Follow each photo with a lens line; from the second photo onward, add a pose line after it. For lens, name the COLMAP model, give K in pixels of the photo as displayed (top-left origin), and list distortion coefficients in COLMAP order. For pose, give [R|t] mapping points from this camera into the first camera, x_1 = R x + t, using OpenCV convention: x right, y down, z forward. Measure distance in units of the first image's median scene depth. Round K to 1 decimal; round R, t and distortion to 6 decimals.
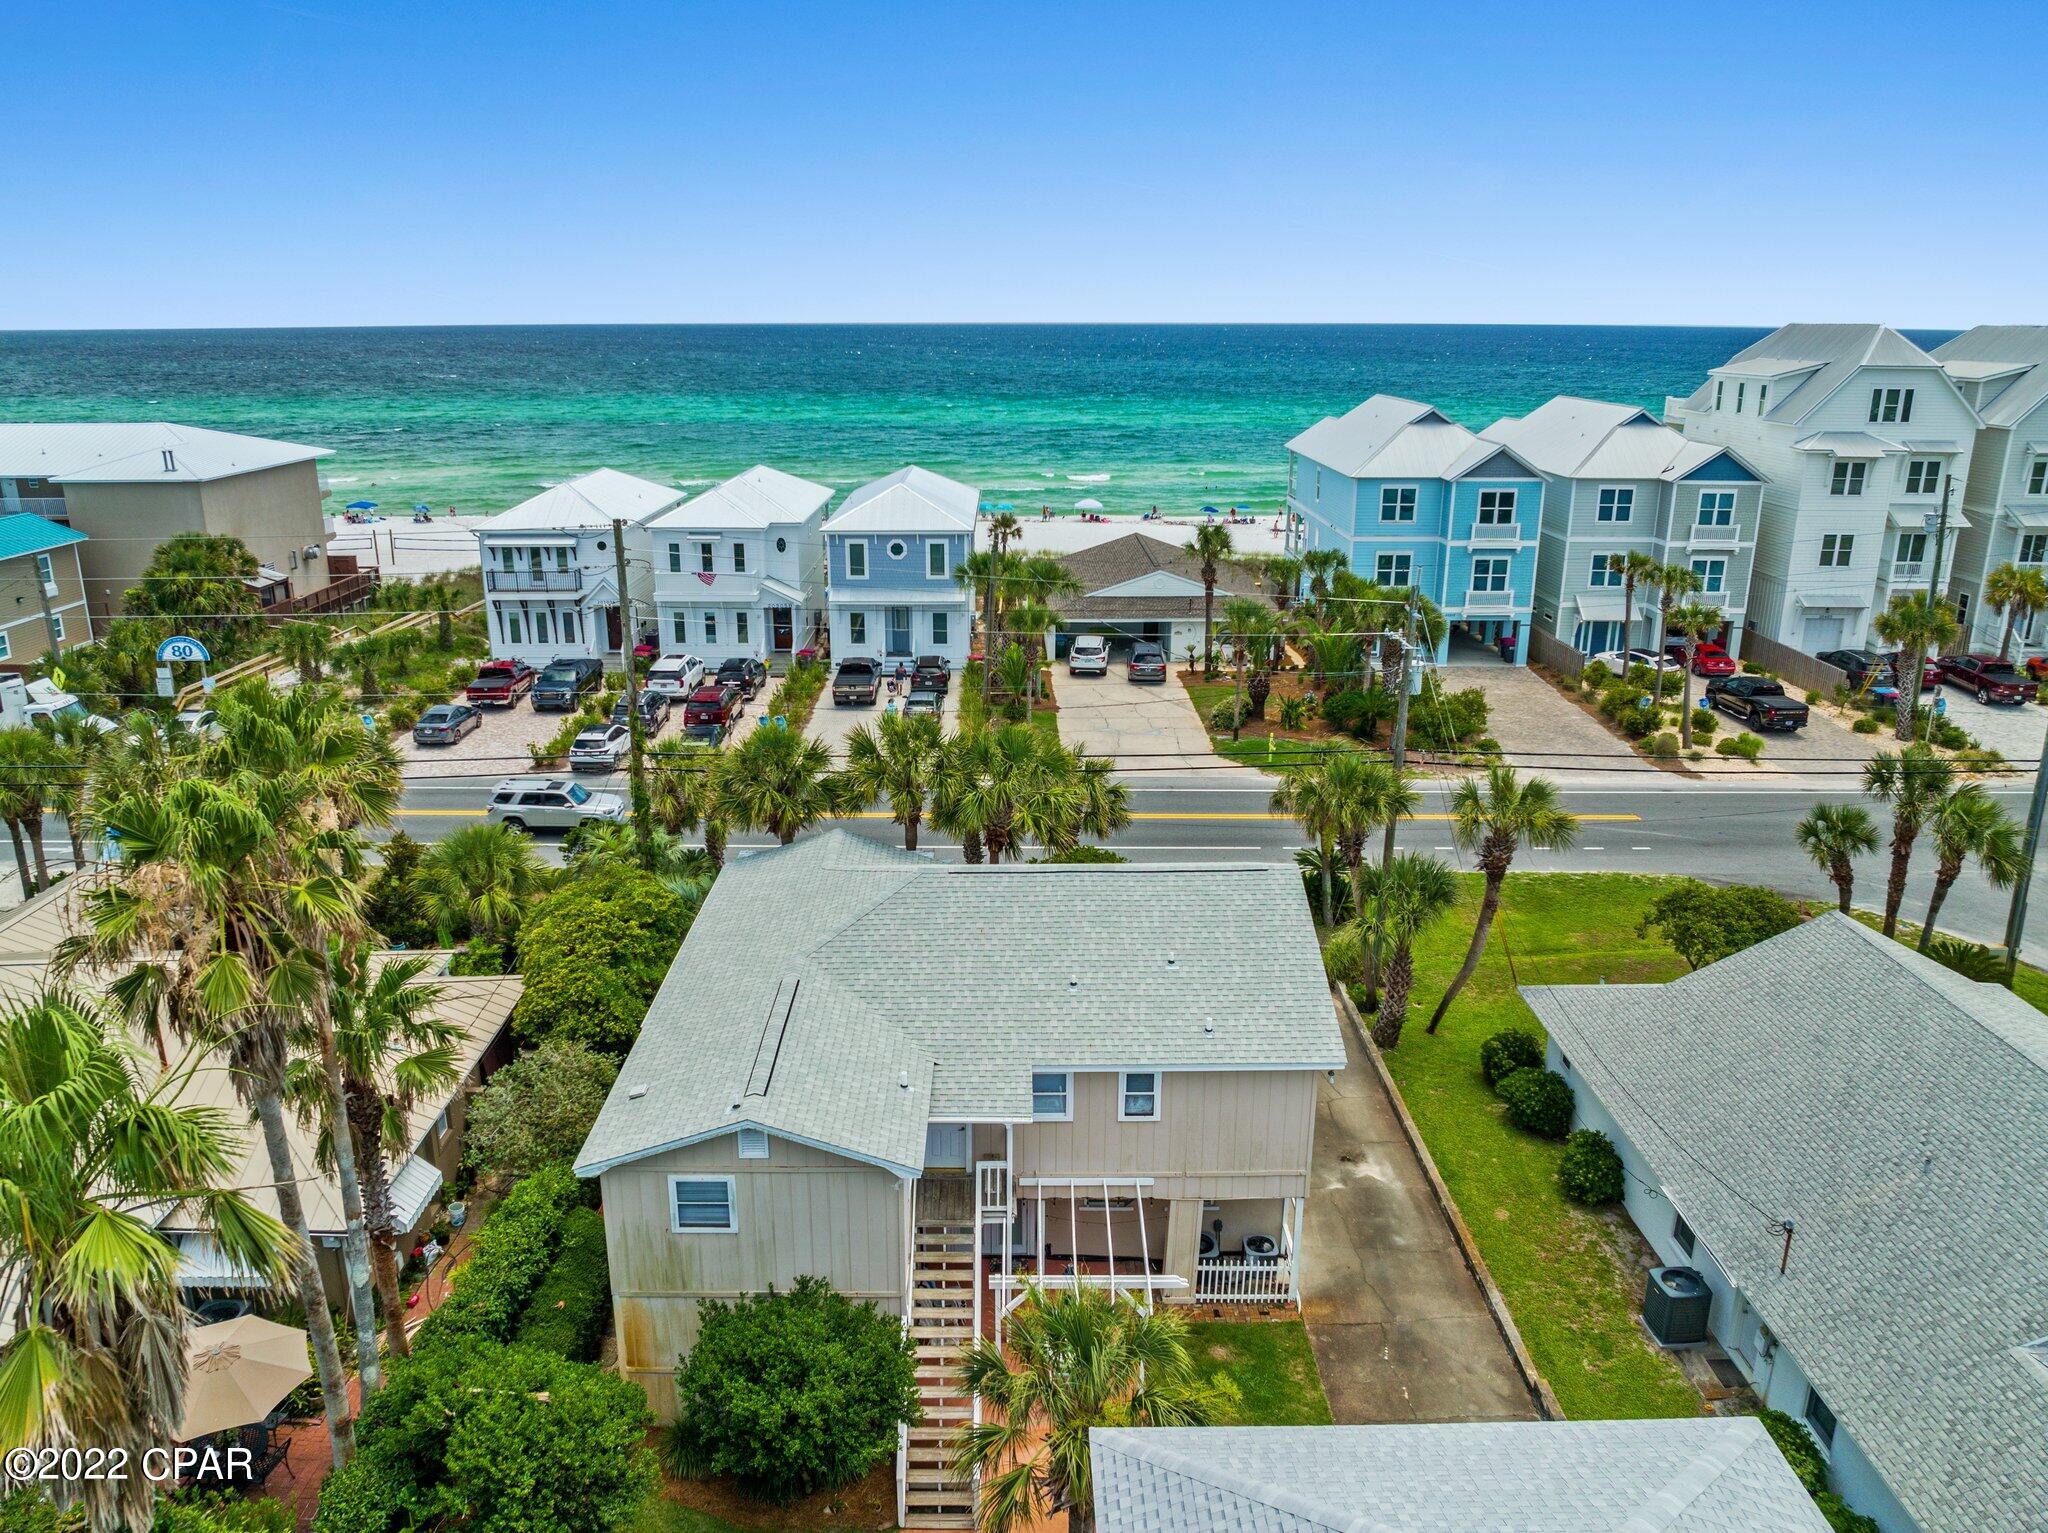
lens RADIAL K [[1445.3, 0, 1024.0], [0, 1445.3, 766.5], [0, 0, 1]] dist [-0.059908, 0.027550]
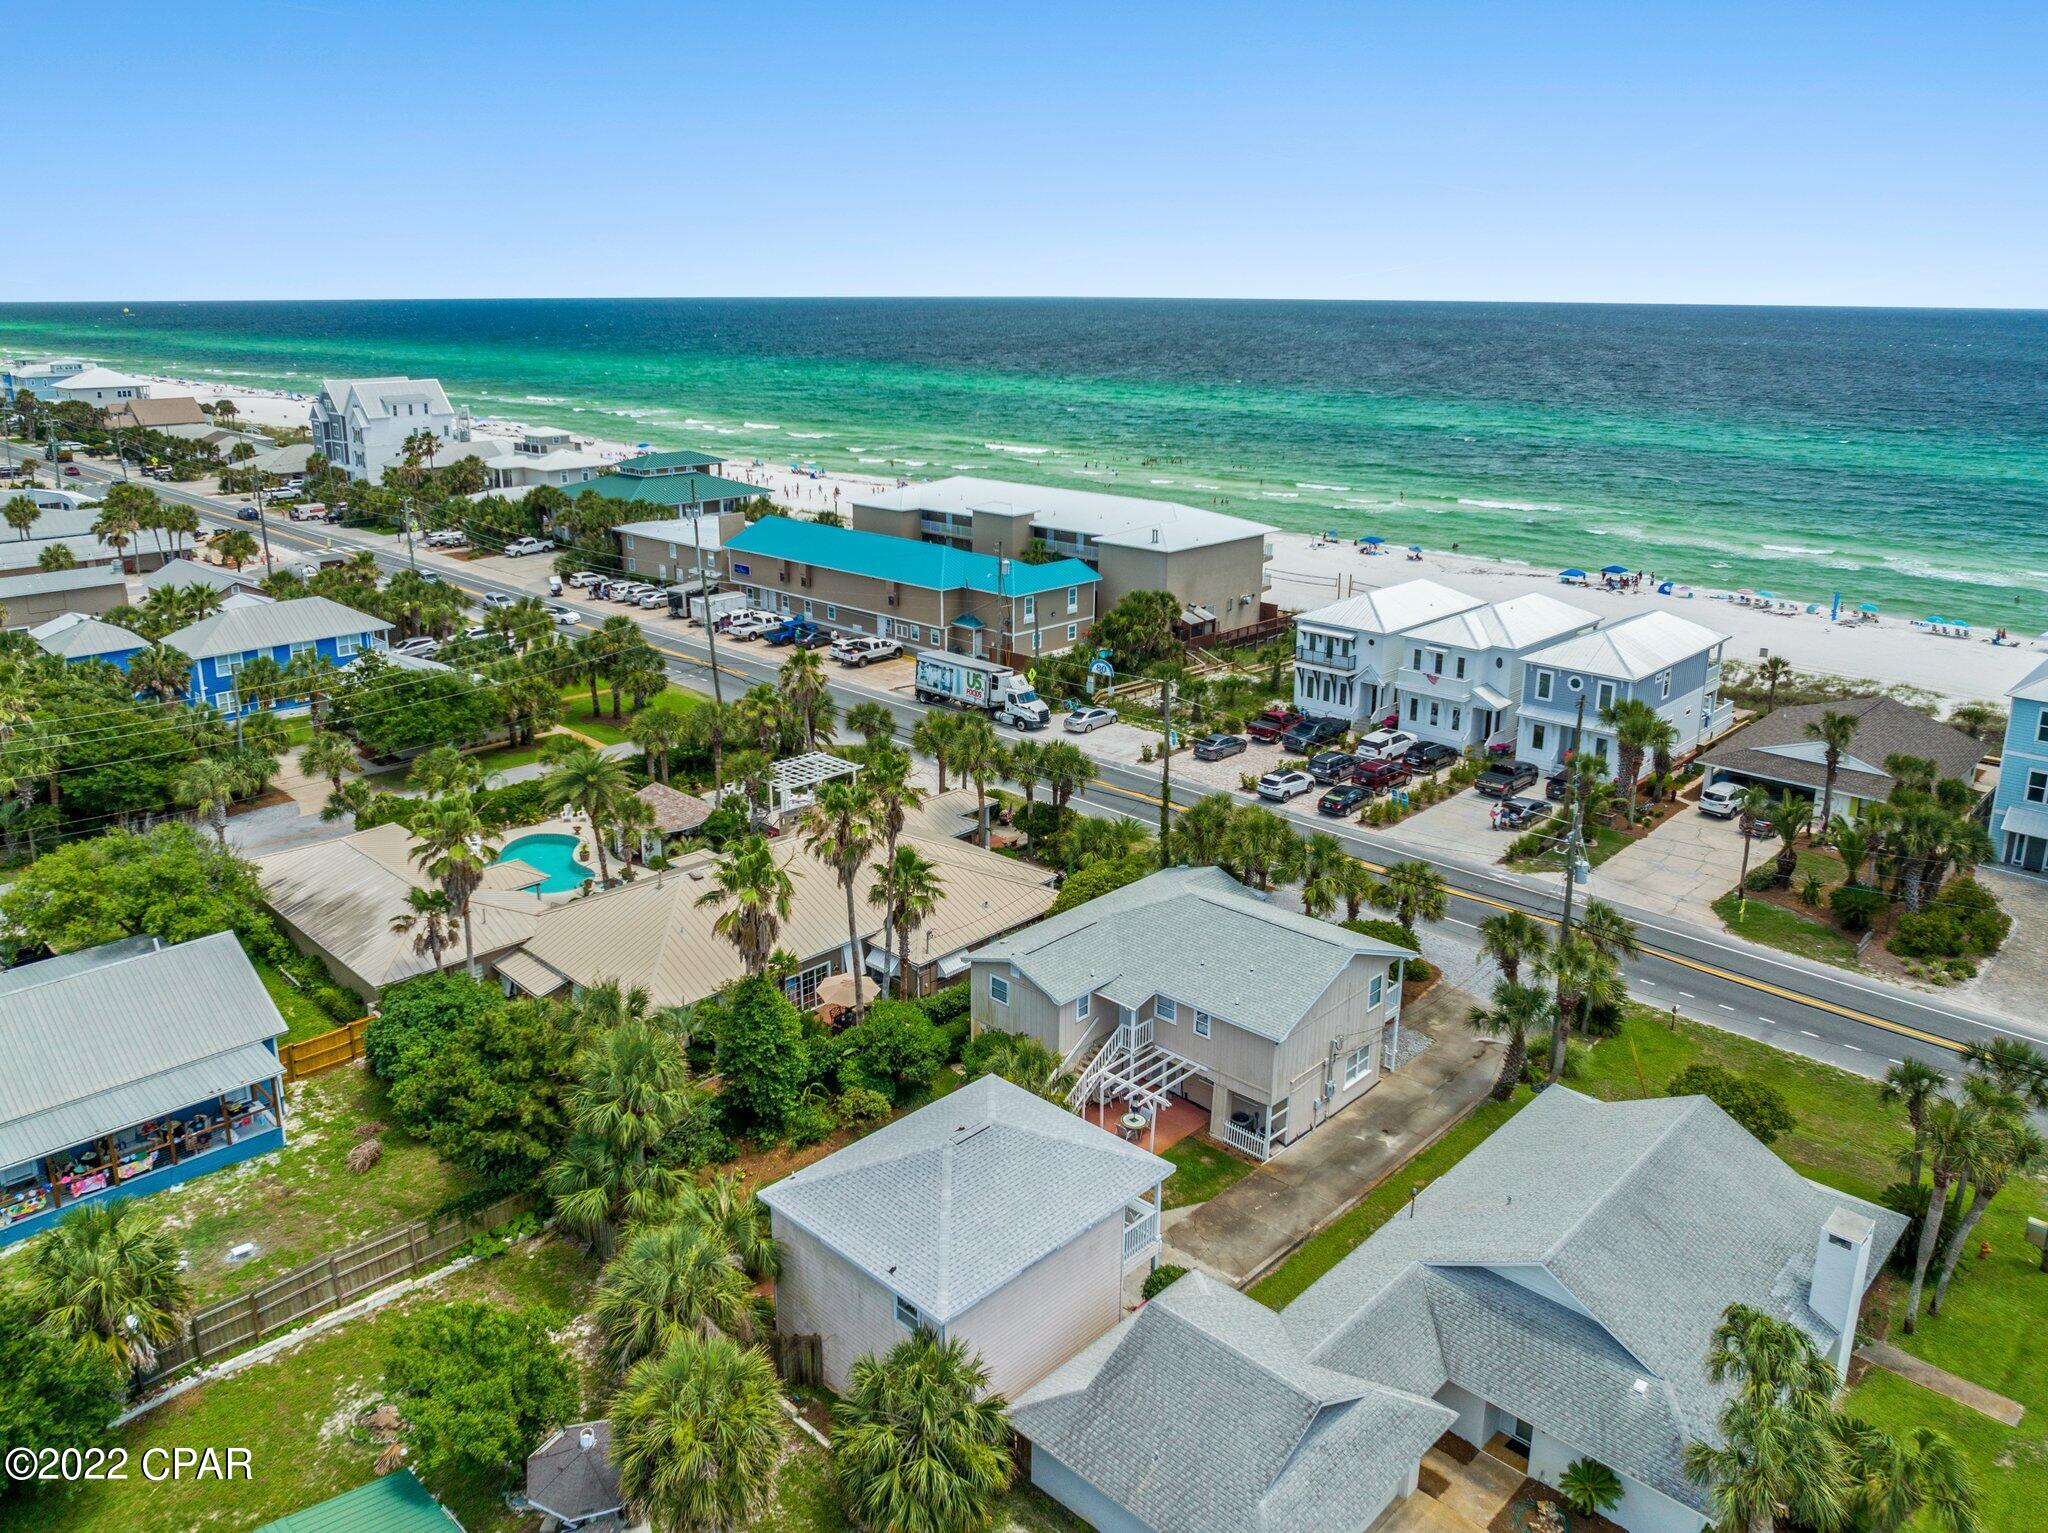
lens RADIAL K [[1459.6, 0, 1024.0], [0, 1459.6, 766.5], [0, 0, 1]] dist [-0.023360, -0.001725]
pose [[0.711270, 0.219986, -0.667609, 0.432489], [-0.211273, 0.972756, 0.095447, -0.098059], [0.670417, 0.073159, 0.738369, -0.263314]]
